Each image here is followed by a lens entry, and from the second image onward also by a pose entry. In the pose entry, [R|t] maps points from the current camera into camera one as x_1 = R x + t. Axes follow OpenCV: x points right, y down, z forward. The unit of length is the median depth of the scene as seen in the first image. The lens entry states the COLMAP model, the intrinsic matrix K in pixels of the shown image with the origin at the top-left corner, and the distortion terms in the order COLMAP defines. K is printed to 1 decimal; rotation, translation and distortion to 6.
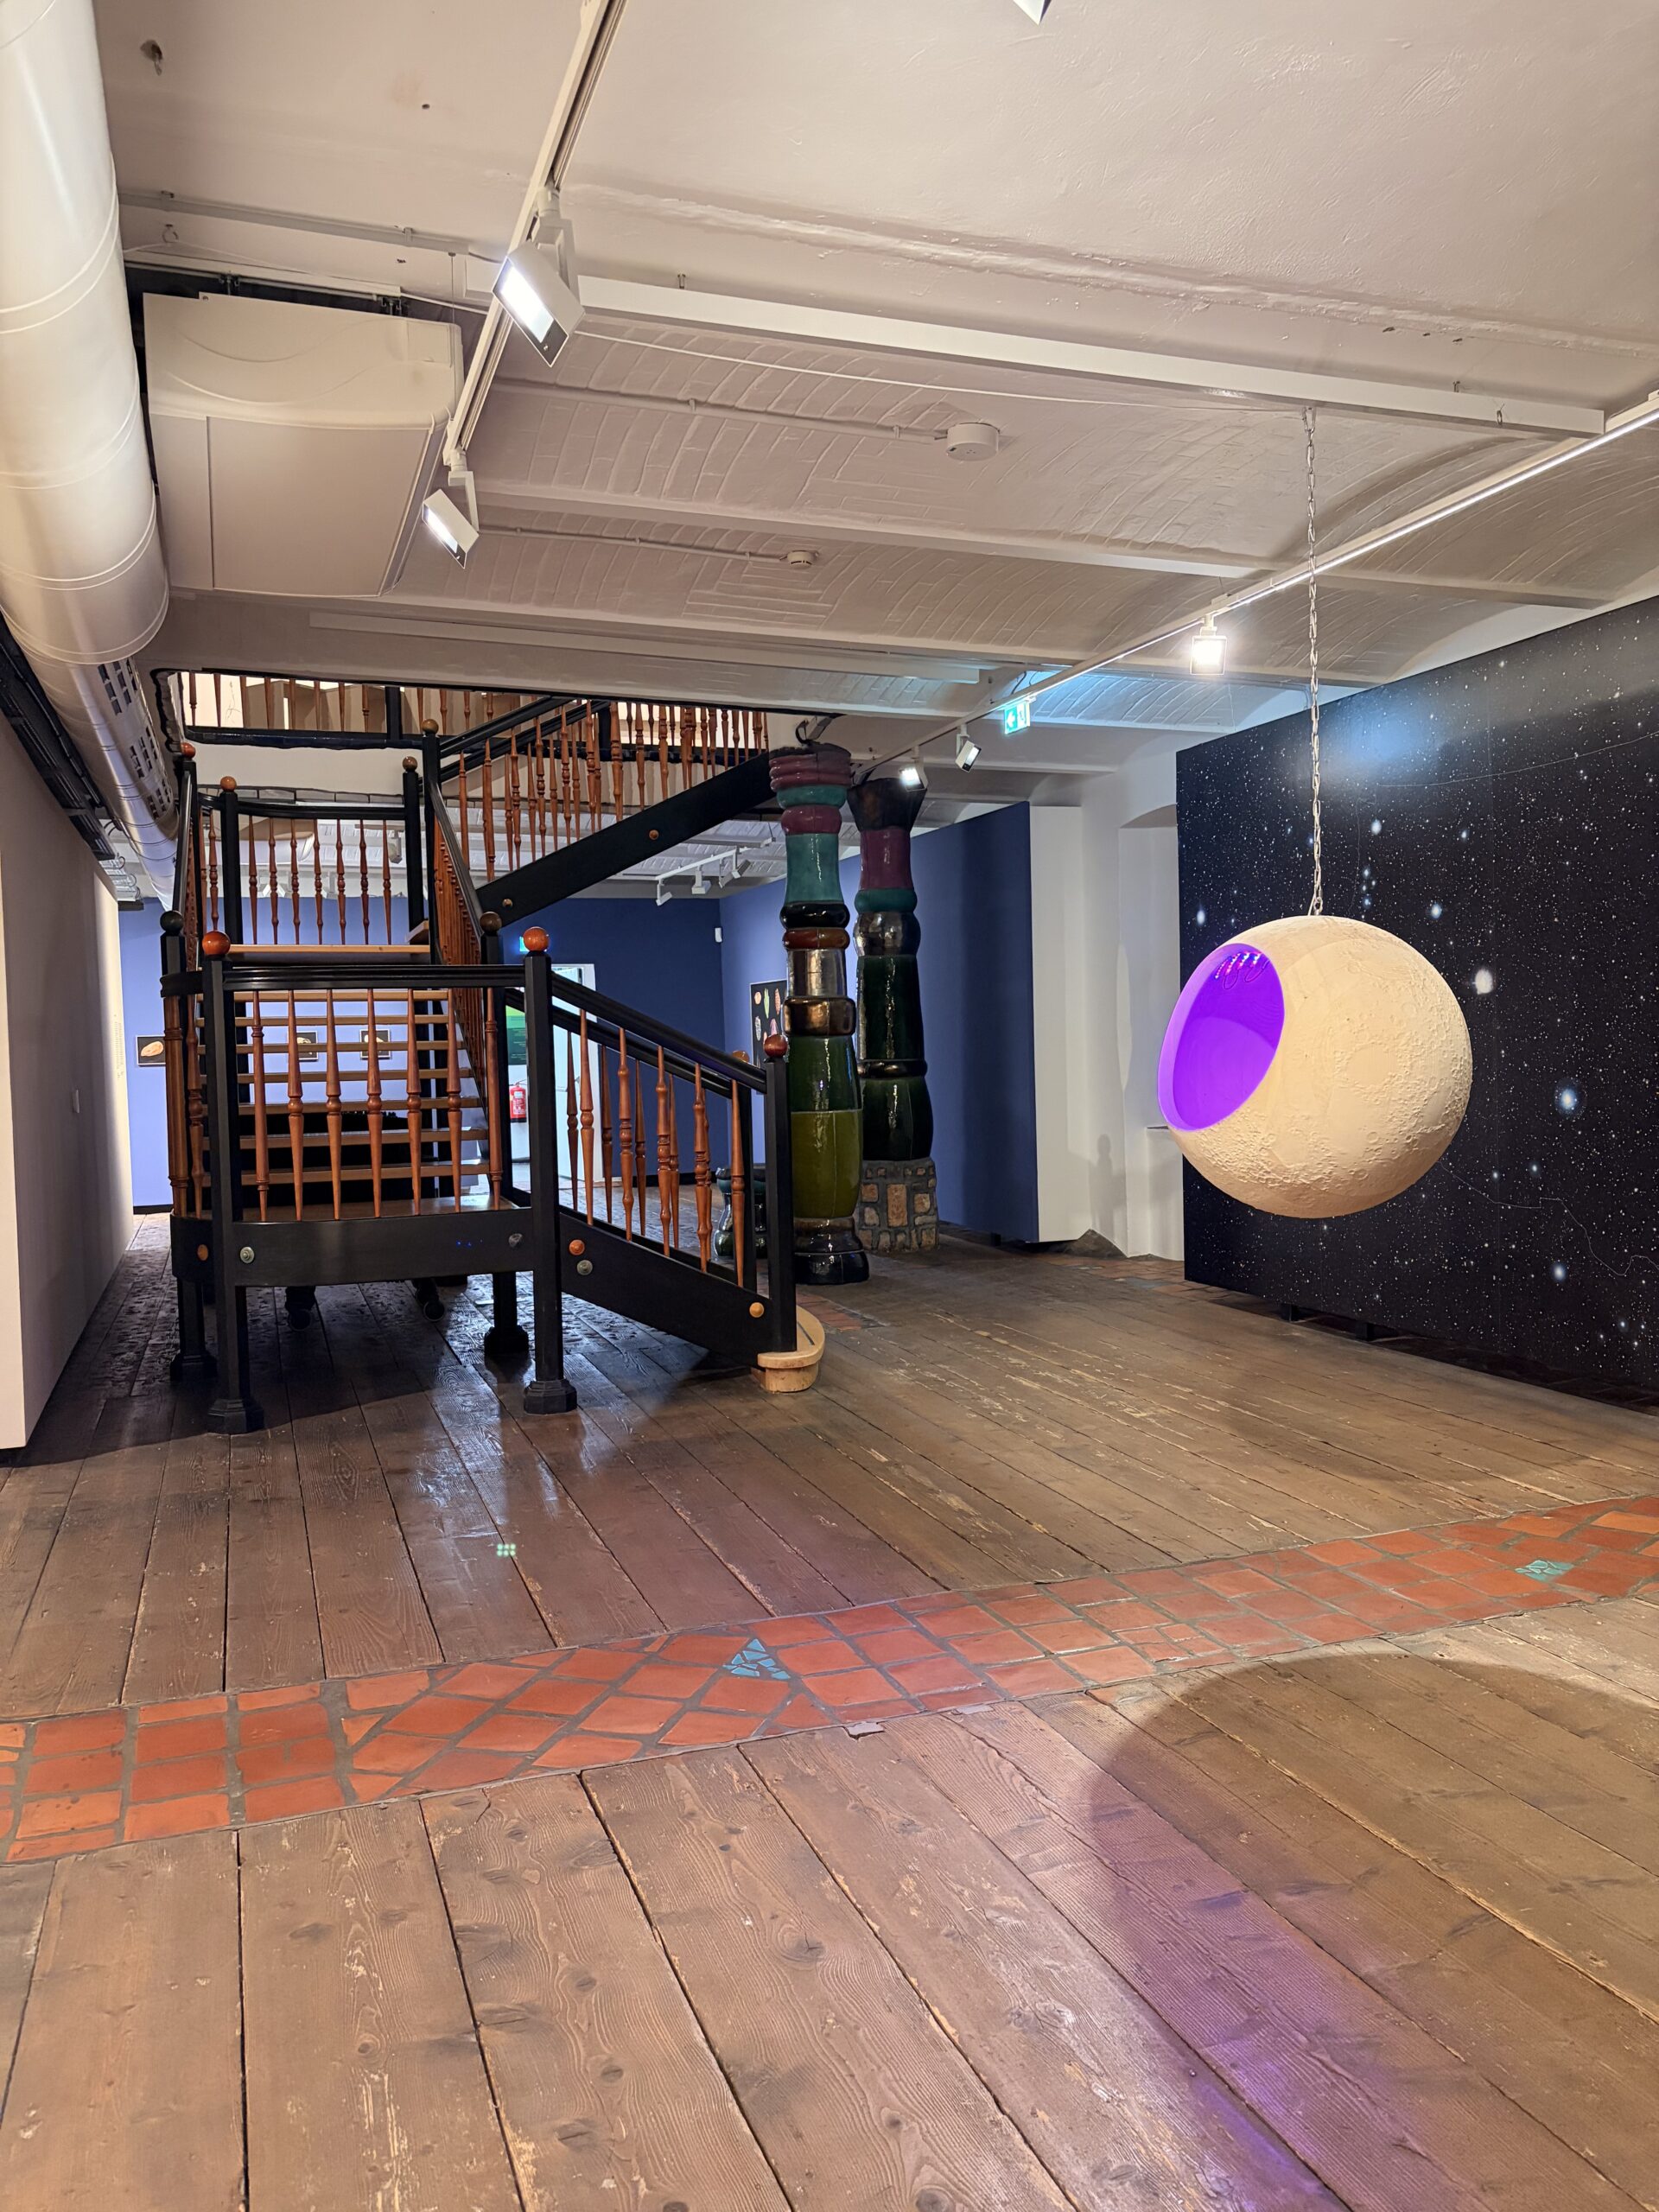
lens RADIAL K [[1672.0, 0, 829.2], [0, 1672.0, 1116.6], [0, 0, 1]] dist [0.025712, -0.009590]
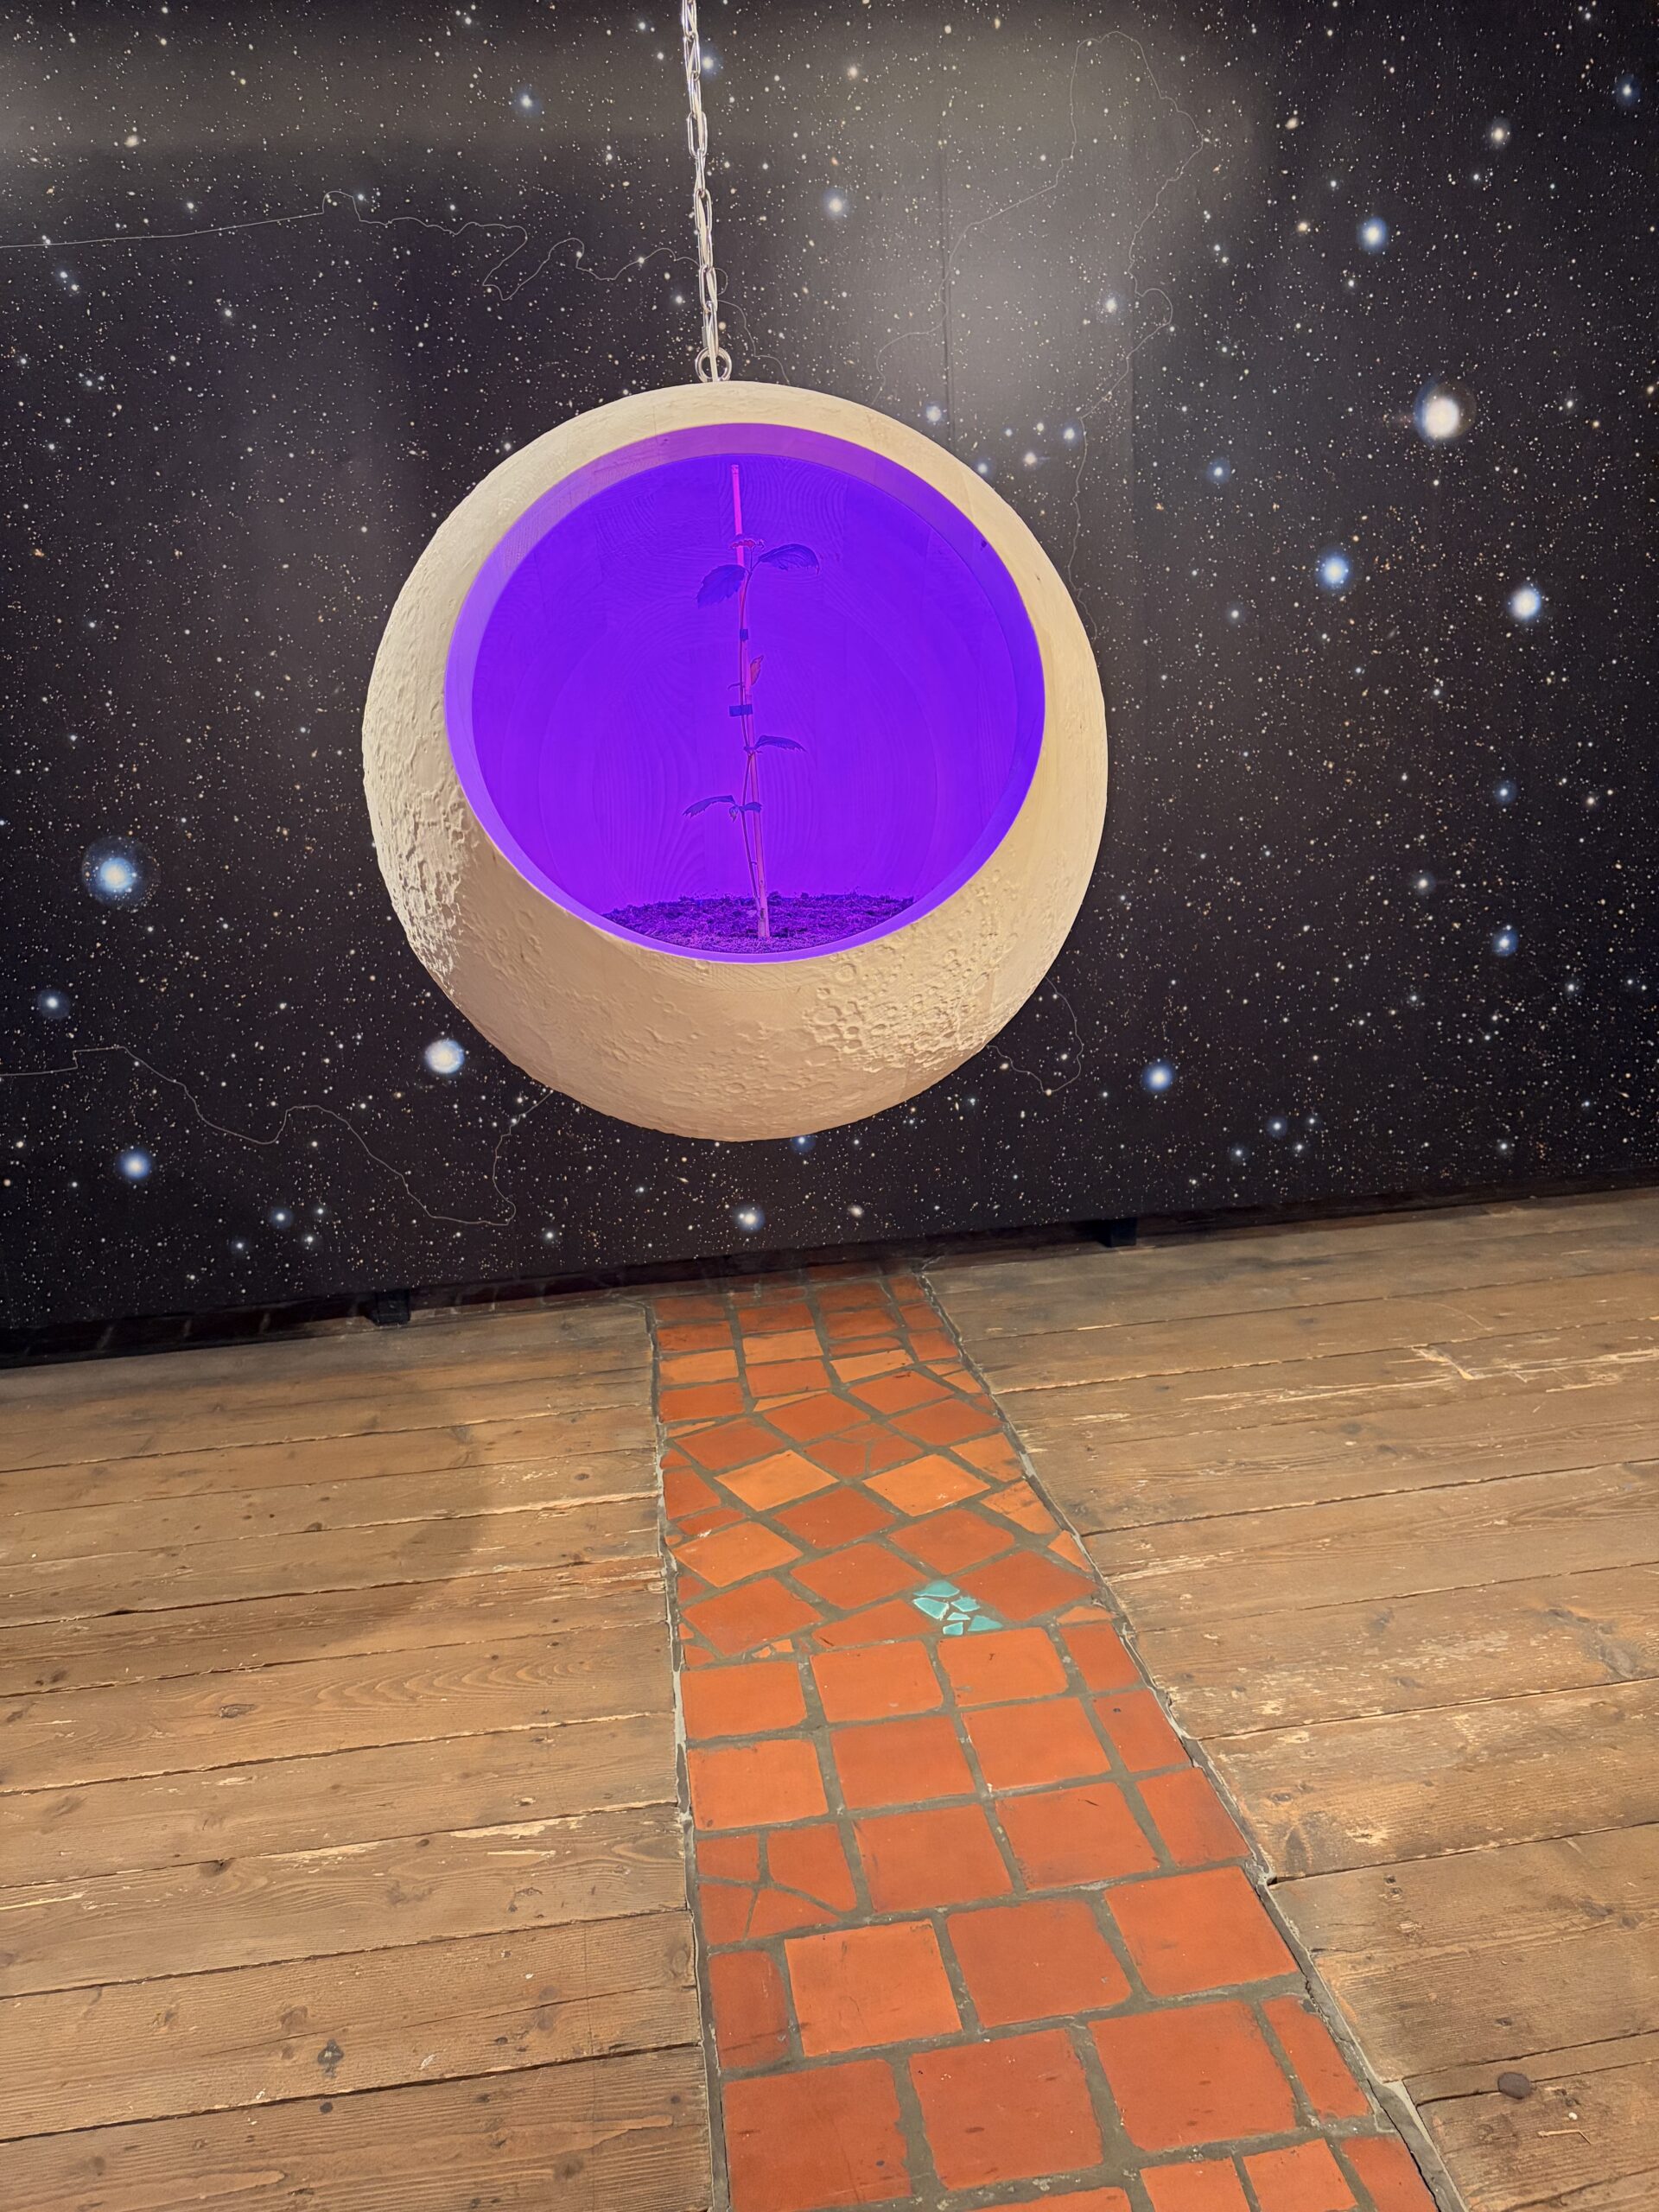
lens RADIAL K [[1672.0, 0, 829.2], [0, 1672.0, 1116.6], [0, 0, 1]] dist [0.025712, -0.009590]
pose [[0.204172, -0.210930, 0.955941, -0.103696], [0.096096, 0.976113, 0.194857, -0.021598], [-0.974207, 0.052078, 0.219564, 0.745706]]
